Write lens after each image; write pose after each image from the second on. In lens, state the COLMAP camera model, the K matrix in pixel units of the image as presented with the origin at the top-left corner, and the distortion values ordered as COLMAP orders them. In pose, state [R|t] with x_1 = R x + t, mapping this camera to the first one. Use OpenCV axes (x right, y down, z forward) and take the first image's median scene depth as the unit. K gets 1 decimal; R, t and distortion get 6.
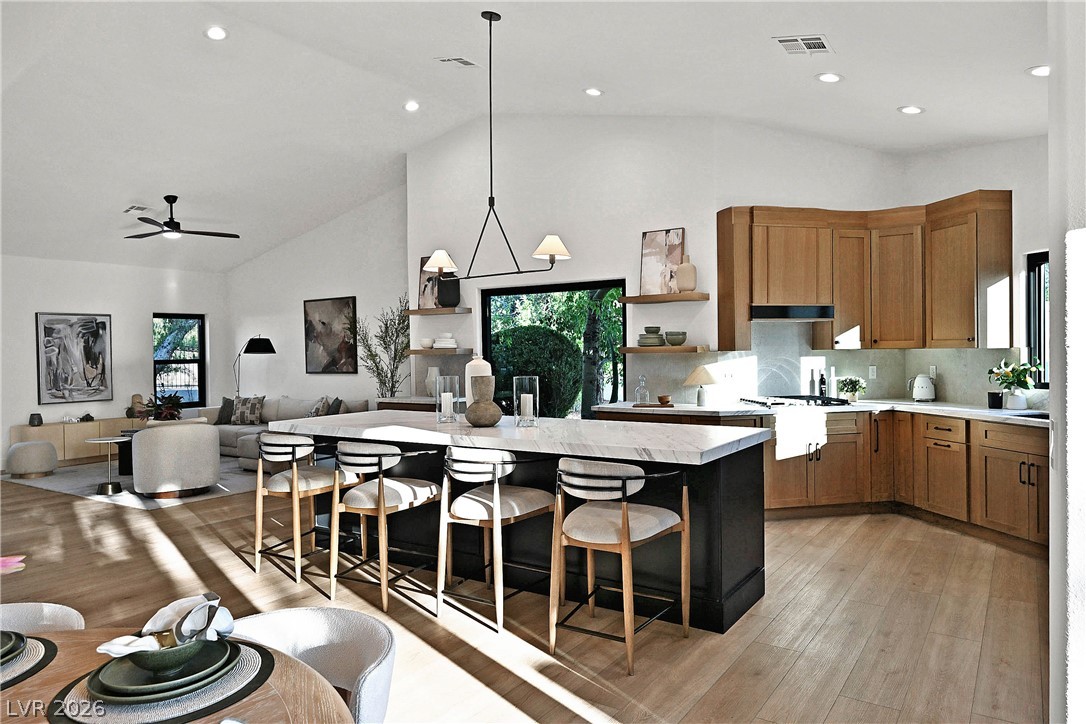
lens RADIAL K [[706.2, 0, 542.8], [0, 706.2, 361.3], [0, 0, 1]] dist [-0.005912, 0.001067]
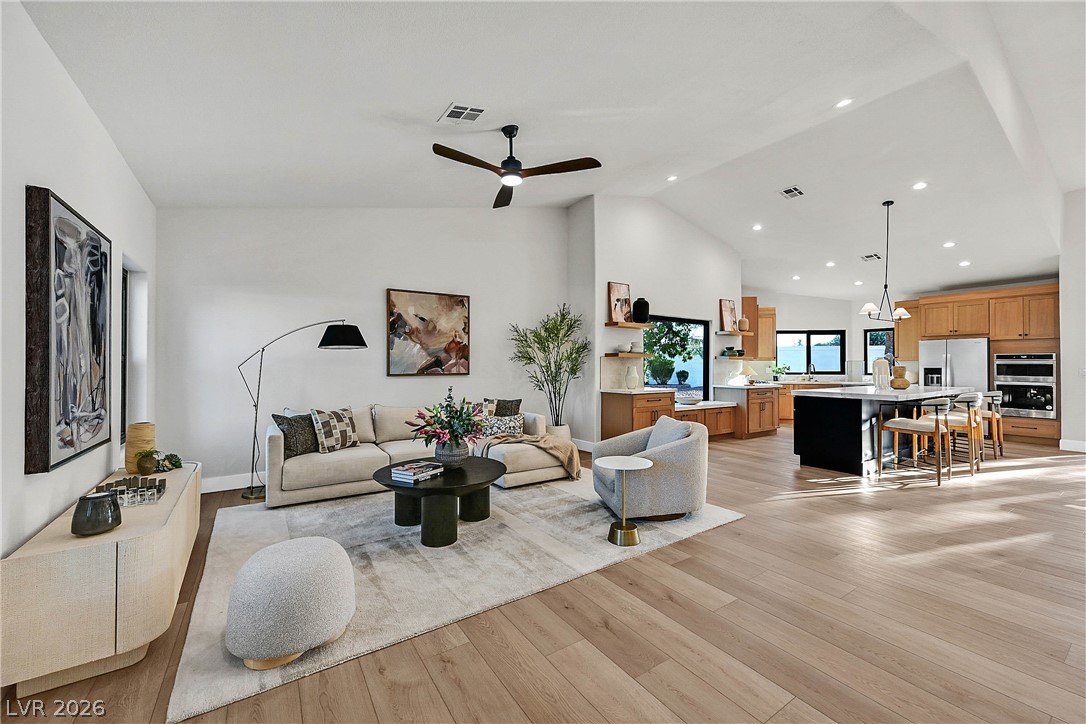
lens RADIAL K [[425.7, 0, 541.2], [0, 425.7, 363.9], [0, 0, 1]] dist [-0.003547, 0.000055]
pose [[0.380840, 0.020123, 0.924422, -1.225224], [0.005435, 0.999697, -0.024001, 0.026874], [-0.924625, 0.014164, 0.380615, 1.081264]]
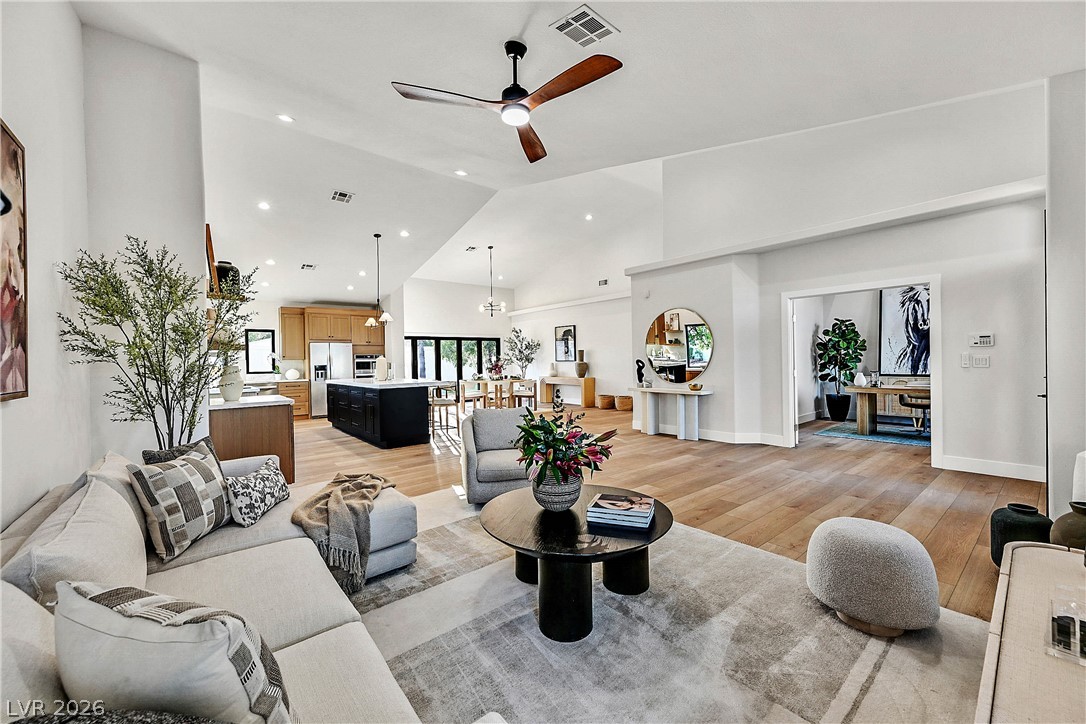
lens RADIAL K [[425.7, 0, 542.8], [0, 425.7, 362.5], [0, 0, 1]] dist [-0.003547, 0.000055]
pose [[-0.957977, 0.031709, 0.285087, -0.850302], [0.037302, 0.999203, 0.014208, 0.013208], [-0.284409, 0.024245, -0.958396, 1.767679]]
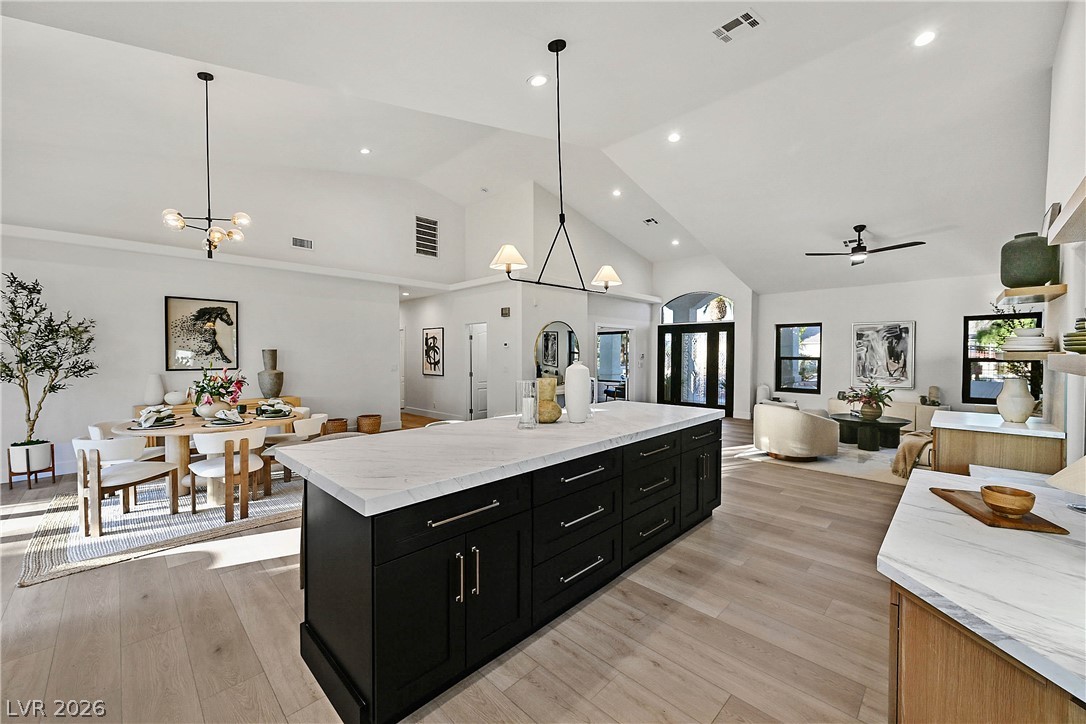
lens RADIAL K [[425.7, 0, 542.4], [0, 425.7, 363.3], [0, 0, 1]] dist [-0.003547, 0.000055]
pose [[-0.177916, 0.037944, -0.983314, 0.418517], [-0.010398, 0.999128, 0.040436, -0.023567], [0.983991, 0.017419, -0.177366, 0.786553]]
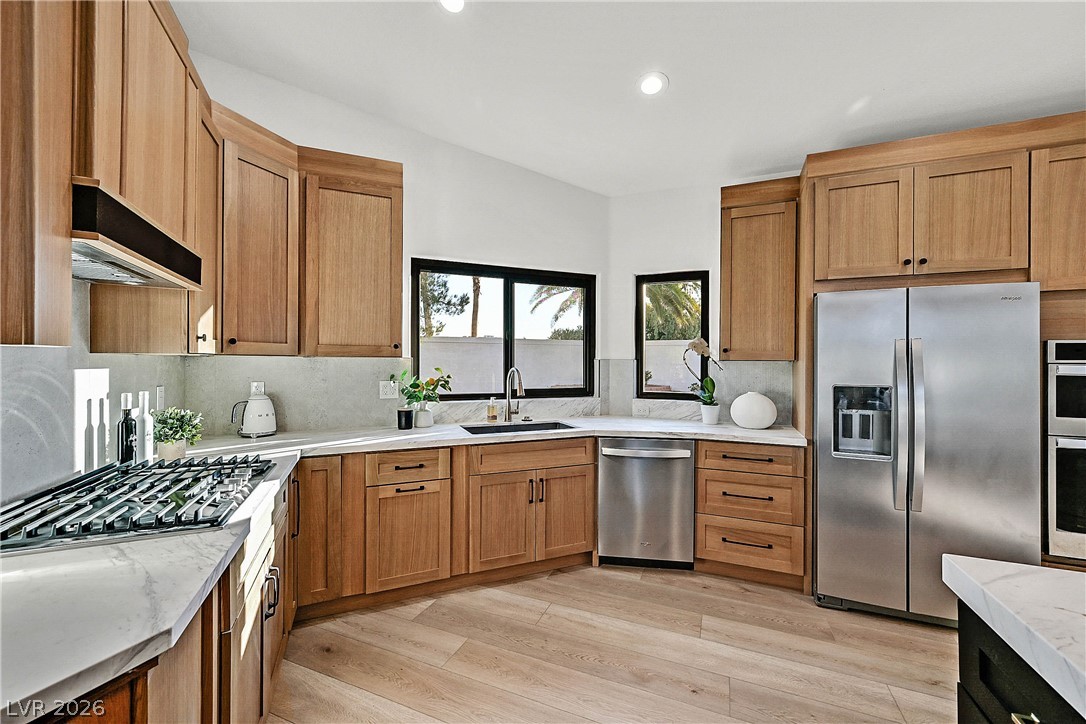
lens RADIAL K [[425.7, 0, 544.6], [0, 425.7, 362.0], [0, 0, 1]] dist [-0.003547, 0.000055]
pose [[-0.195259, 0.013788, 0.980655, 0.092441], [0.011375, 0.999866, -0.011793, -0.005343], [-0.980686, 0.008853, -0.195390, 0.821049]]
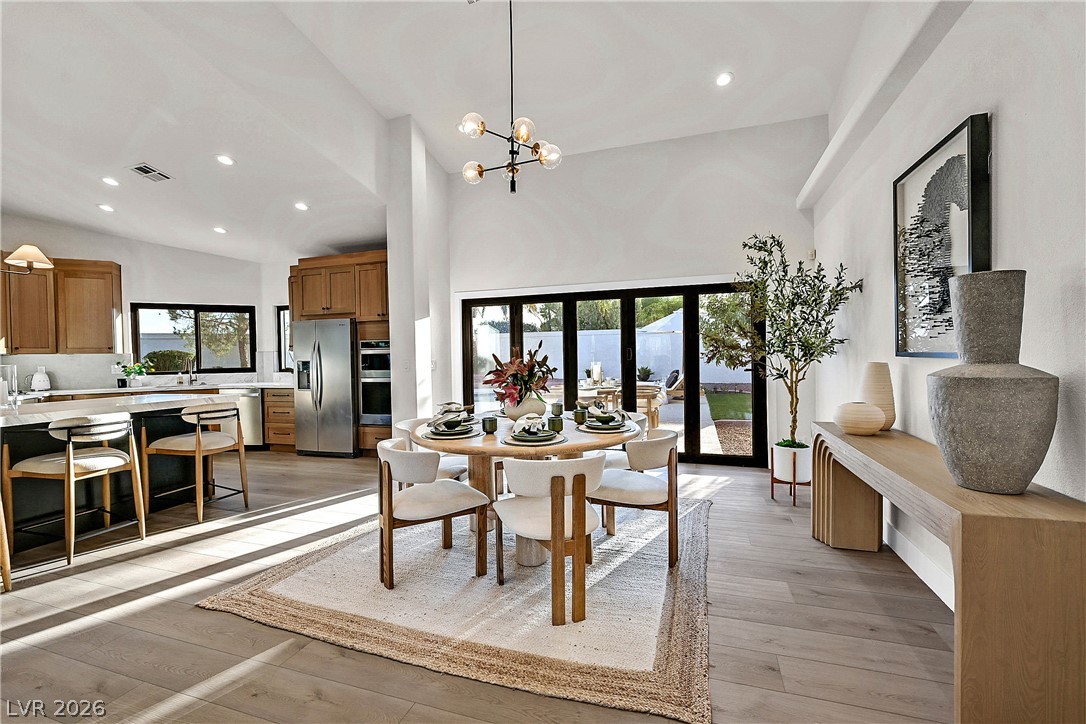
lens RADIAL K [[466.0, 0, 540.4], [0, 466.0, 365.5], [0, 0, 1]] dist [0.000623, -0.000339]
pose [[-0.267287, -0.002044, 0.963615, -0.665527], [0.035498, 0.999298, 0.011966, 0.030027], [-0.962963, 0.037404, -0.267026, 0.266720]]
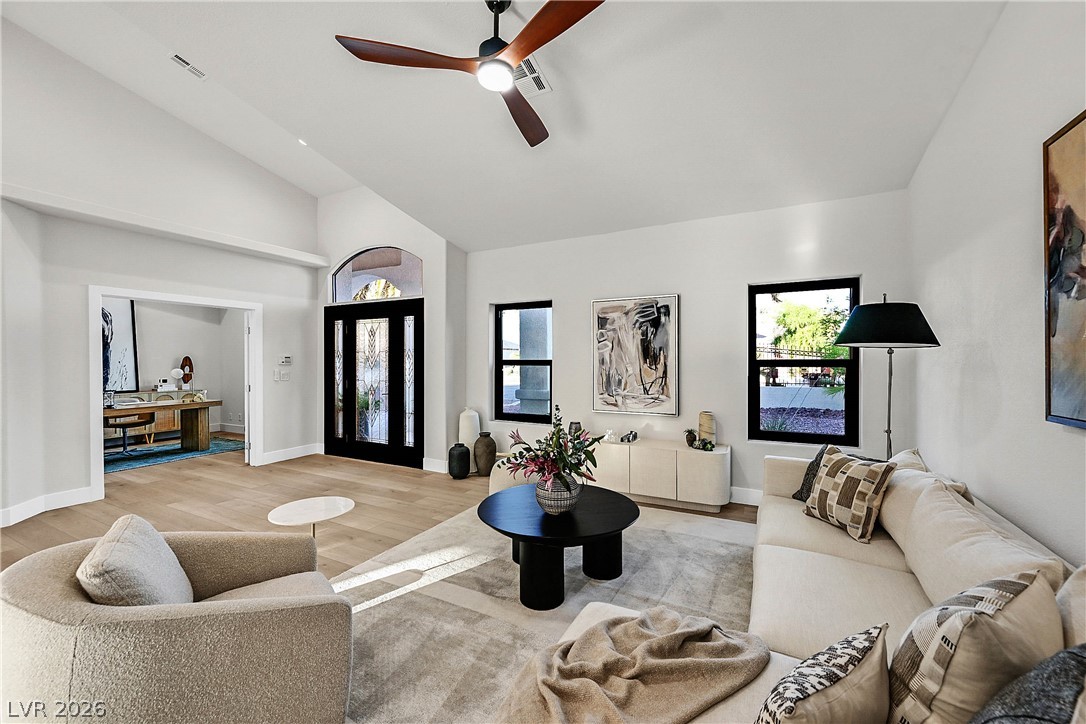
lens RADIAL K [[425.7, 0, 544.7], [0, 425.7, 362.9], [0, 0, 1]] dist [-0.003547, 0.000055]
pose [[0.115321, 0.023619, -0.993047, -0.338270], [-0.011941, 0.999678, 0.022390, -0.008700], [0.993257, 0.009276, 0.115566, 1.342624]]
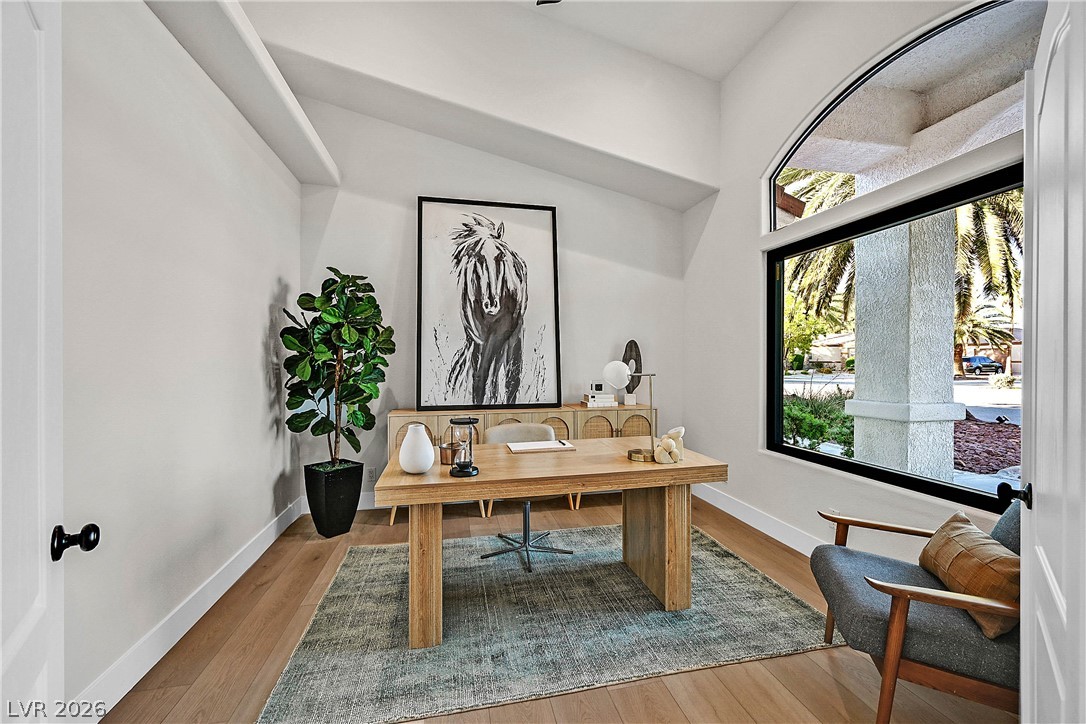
lens RADIAL K [[425.7, 0, 538.9], [0, 425.7, 362.0], [0, 0, 1]] dist [-0.003547, 0.000055]
pose [[-0.690999, 0.019658, -0.722589, -1.151994], [0.000794, 0.999650, 0.026436, 0.029030], [0.722856, 0.017694, -0.690773, 0.775064]]
